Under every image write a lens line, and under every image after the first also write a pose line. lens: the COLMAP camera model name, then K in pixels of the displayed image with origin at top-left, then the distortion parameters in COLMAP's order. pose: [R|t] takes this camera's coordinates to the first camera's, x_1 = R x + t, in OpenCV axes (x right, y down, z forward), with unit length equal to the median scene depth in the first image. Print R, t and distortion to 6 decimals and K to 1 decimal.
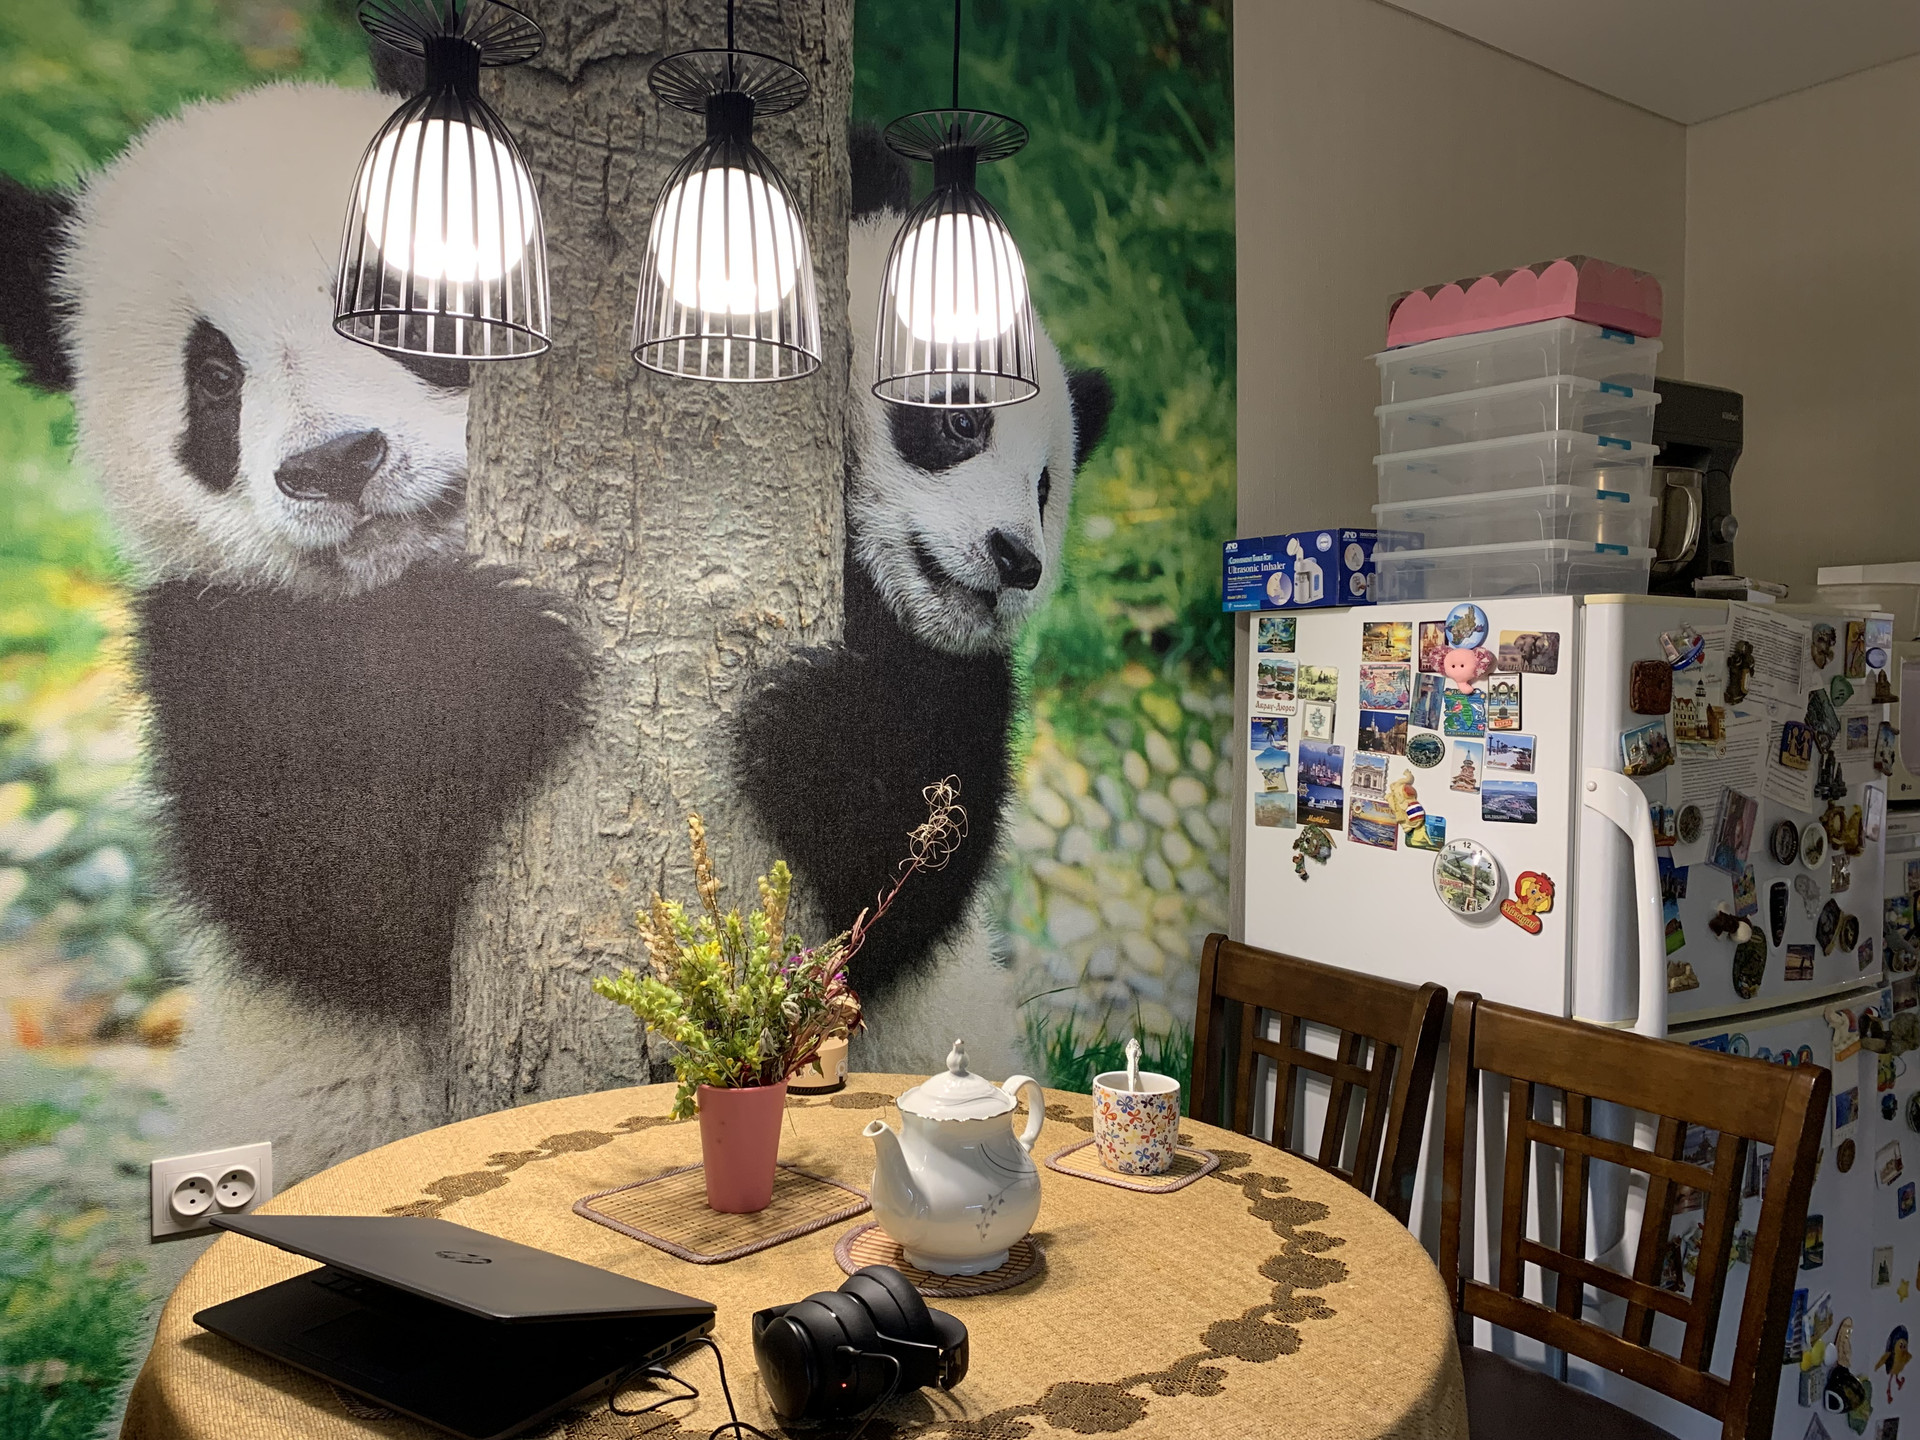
lens RADIAL K [[1468.0, 0, 977.1], [0, 1468.0, 714.0], [0, 0, 1]] dist [0.059147, -0.091800]
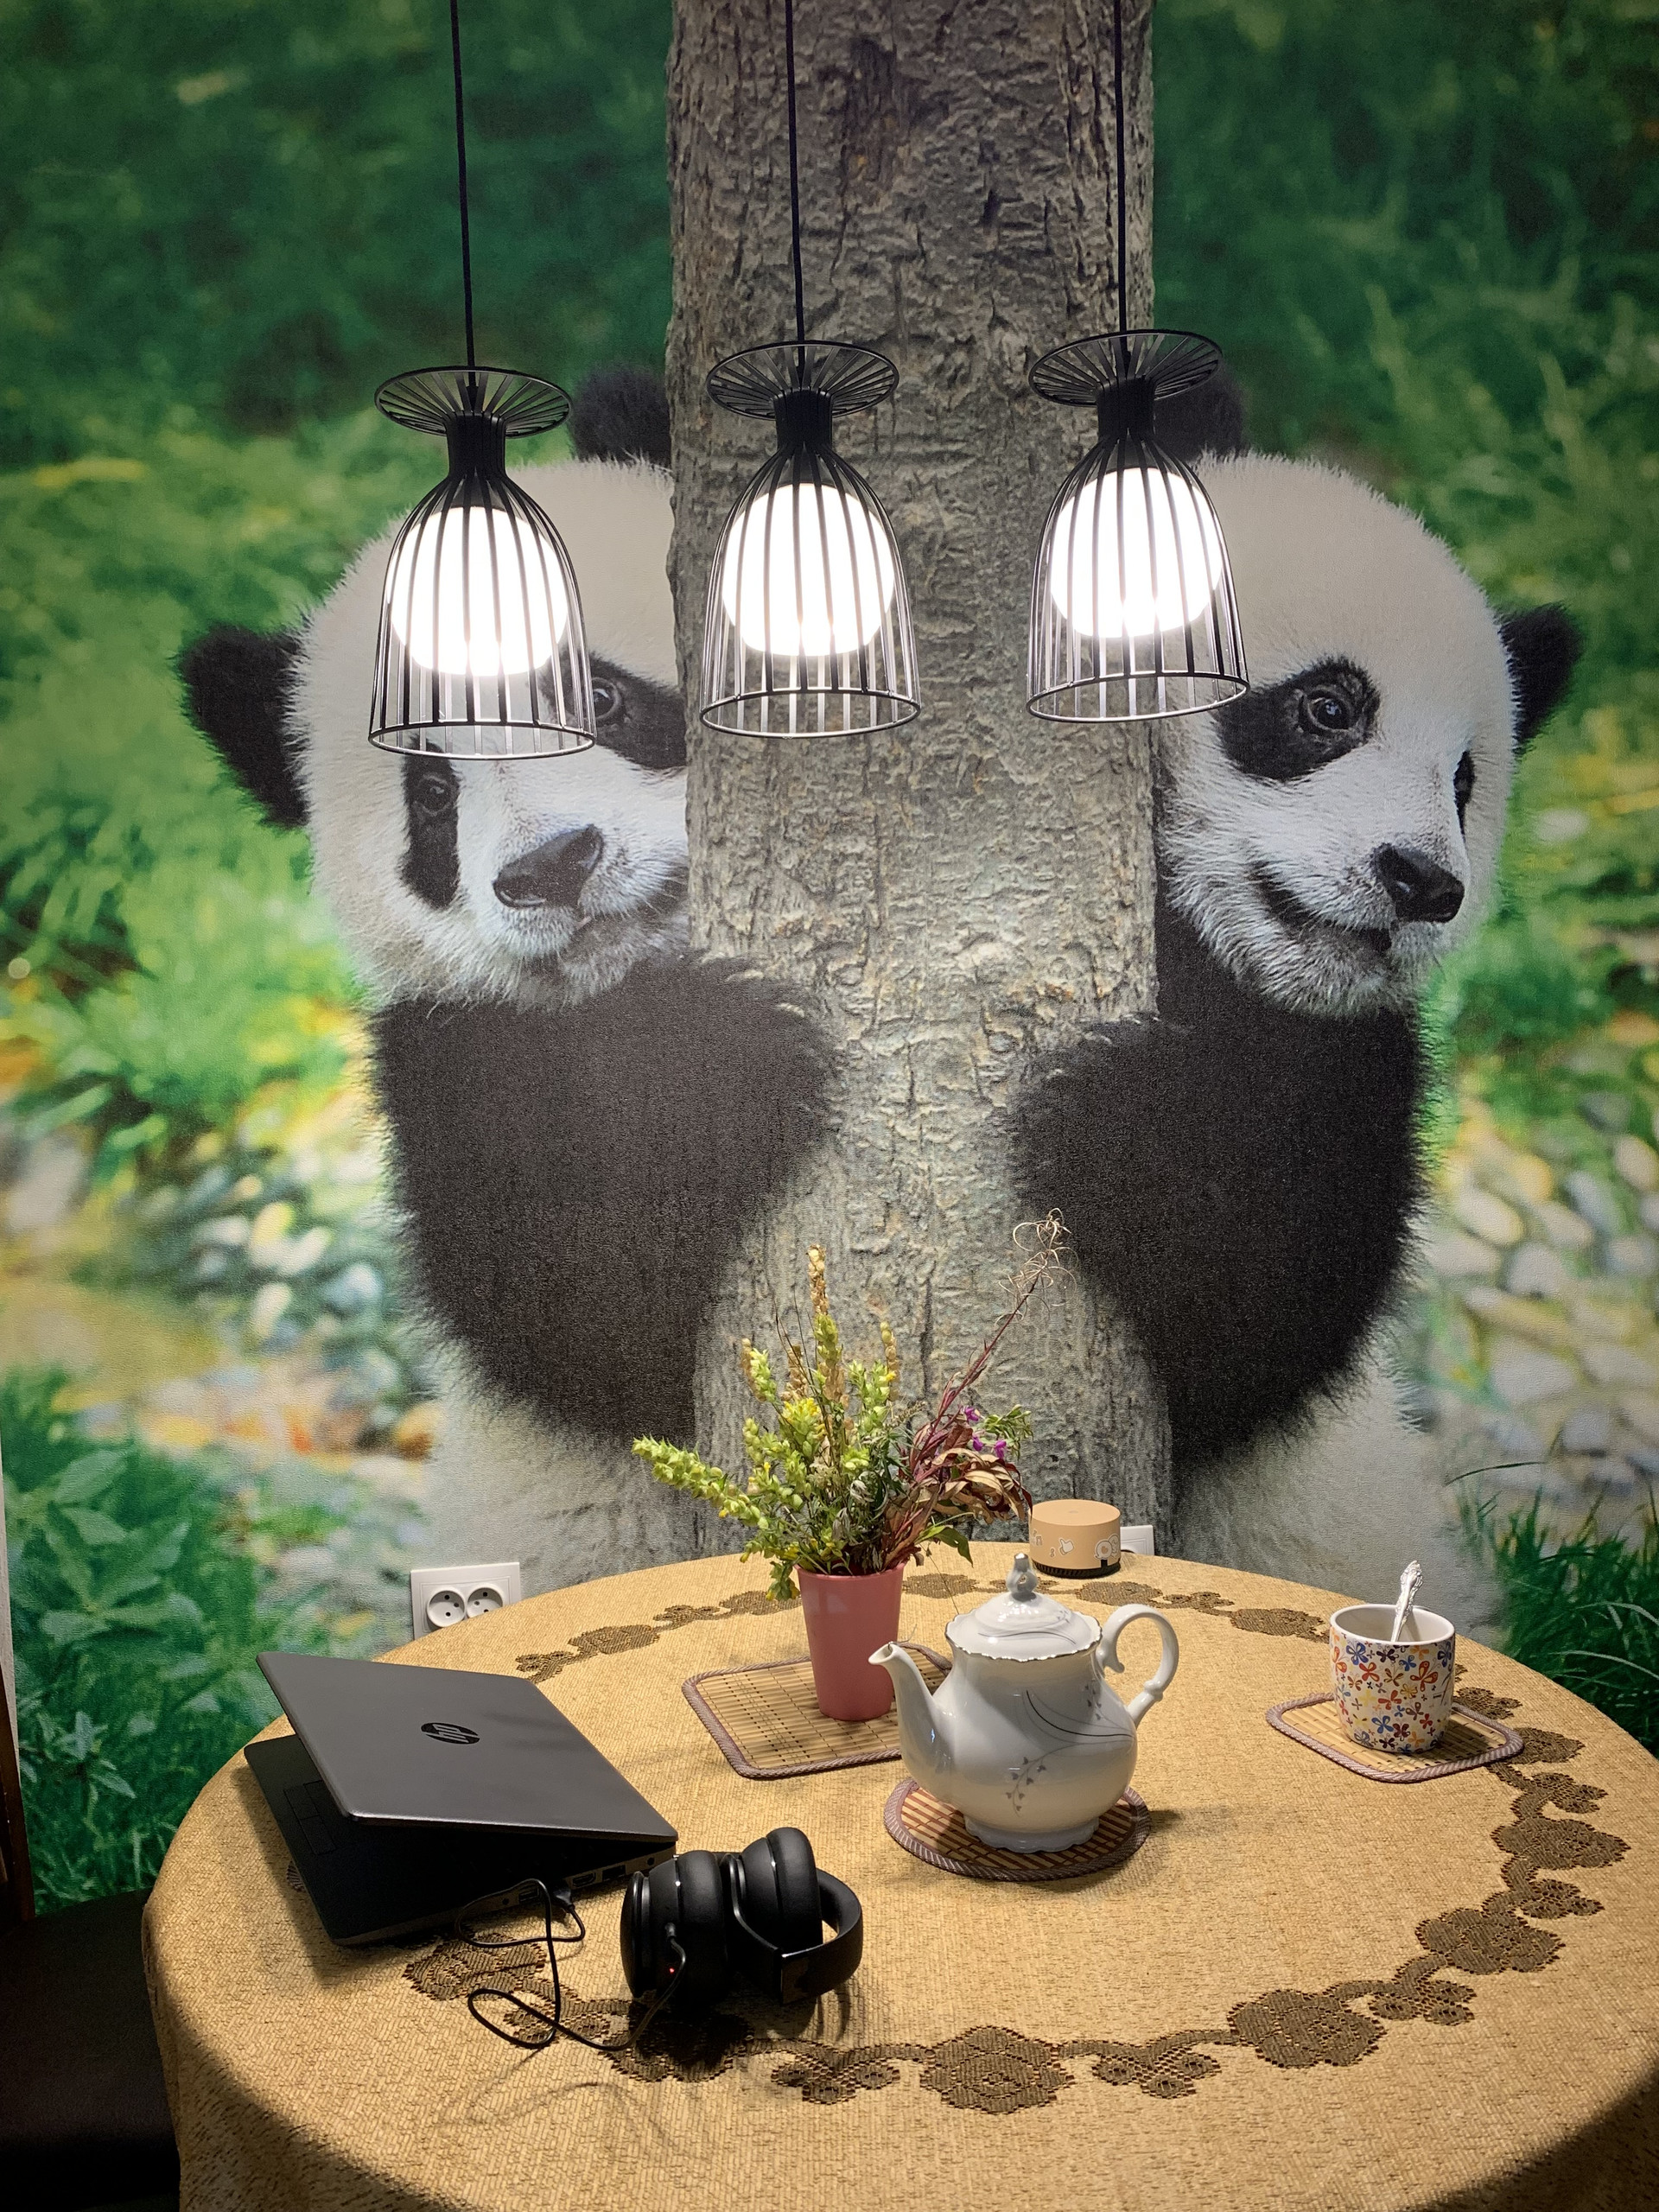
lens RADIAL K [[1691.3, 0, 719.8], [0, 1691.3, 1129.9], [0, 0, 1]] dist [0.059147, -0.091800]
pose [[0.860028, -0.020028, -0.509853, 0.197616], [0.037556, 0.999004, 0.024107, -0.018956], [0.508863, -0.039880, 0.859923, 0.094007]]
